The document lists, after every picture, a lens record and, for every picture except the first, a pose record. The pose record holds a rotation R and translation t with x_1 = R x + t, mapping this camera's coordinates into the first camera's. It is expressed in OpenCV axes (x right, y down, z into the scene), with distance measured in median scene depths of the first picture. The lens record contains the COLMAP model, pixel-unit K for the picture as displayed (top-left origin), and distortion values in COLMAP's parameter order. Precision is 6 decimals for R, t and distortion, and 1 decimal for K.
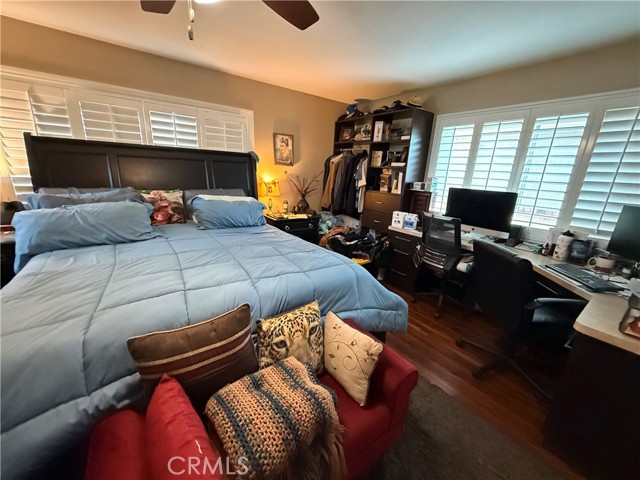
lens RADIAL K [[254.0, 0, 317.9], [0, 254.0, 239.6], [0, 0, 1]] dist [0.000518, -0.000121]
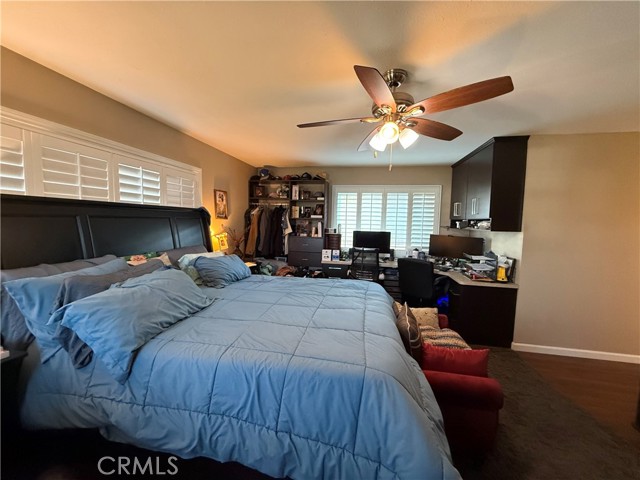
lens RADIAL K [[254.0, 0, 317.9], [0, 254.0, 239.6], [0, 0, 1]] dist [0.000518, -0.000121]
pose [[0.735889, -0.082944, 0.672002, -0.638449], [0.191820, 0.977347, -0.089425, -0.047357], [-0.649363, 0.194711, 0.735130, -0.004156]]
